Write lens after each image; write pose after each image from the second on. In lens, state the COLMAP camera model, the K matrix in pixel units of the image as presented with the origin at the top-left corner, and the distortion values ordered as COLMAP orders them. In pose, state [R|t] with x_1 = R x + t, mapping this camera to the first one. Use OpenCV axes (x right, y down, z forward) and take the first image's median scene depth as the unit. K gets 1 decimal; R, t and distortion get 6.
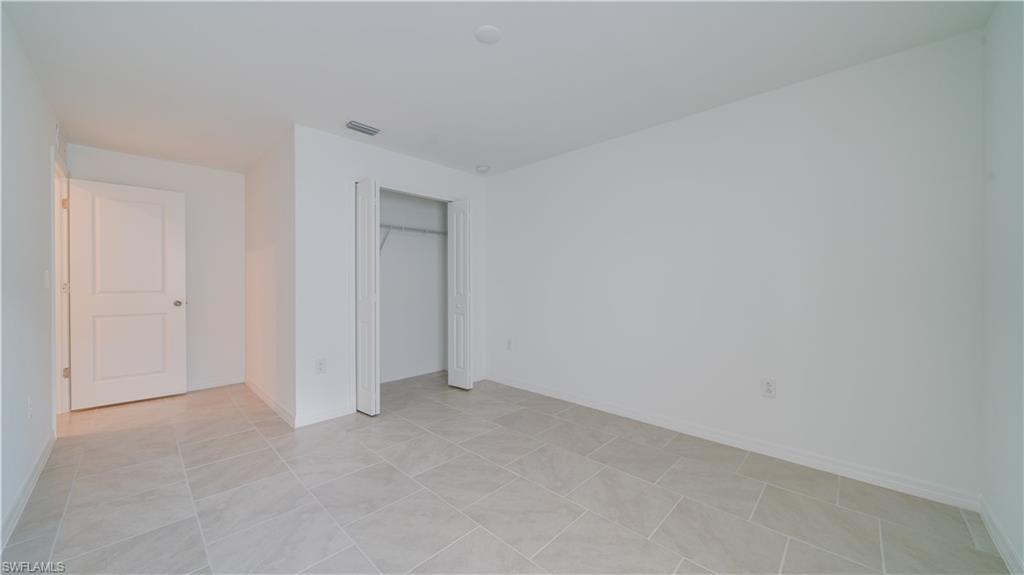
lens RADIAL K [[352.1, 0, 509.0], [0, 352.1, 280.1], [0, 0, 1]] dist [-0.006553, -0.000100]
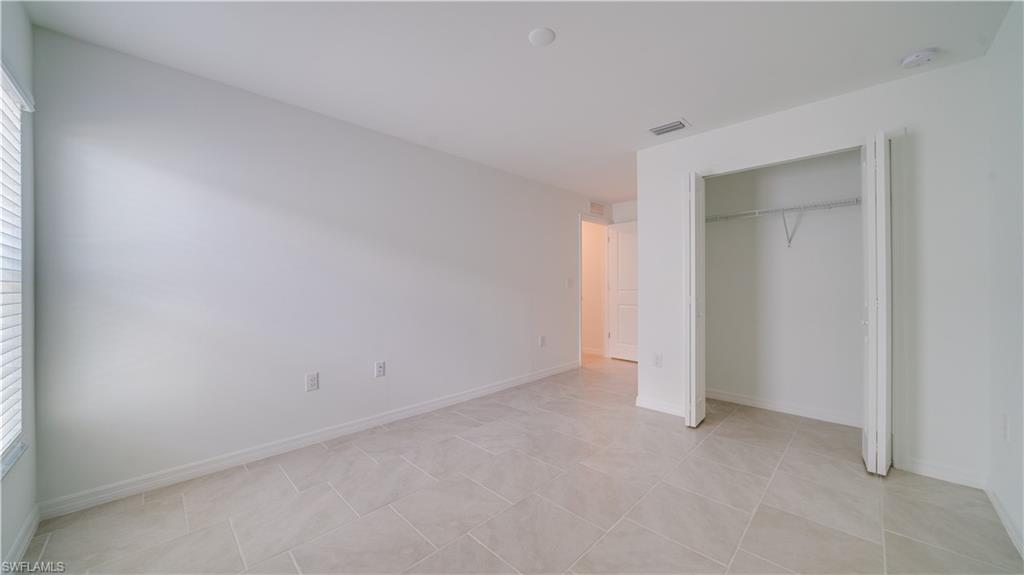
lens RADIAL K [[352.1, 0, 509.0], [0, 352.1, 280.1], [0, 0, 1]] dist [-0.006553, -0.000100]
pose [[0.007472, -0.012544, -0.999893, 0.575436], [0.009917, 0.999873, -0.012470, 0.004461], [0.999923, -0.009822, 0.007596, 0.549050]]
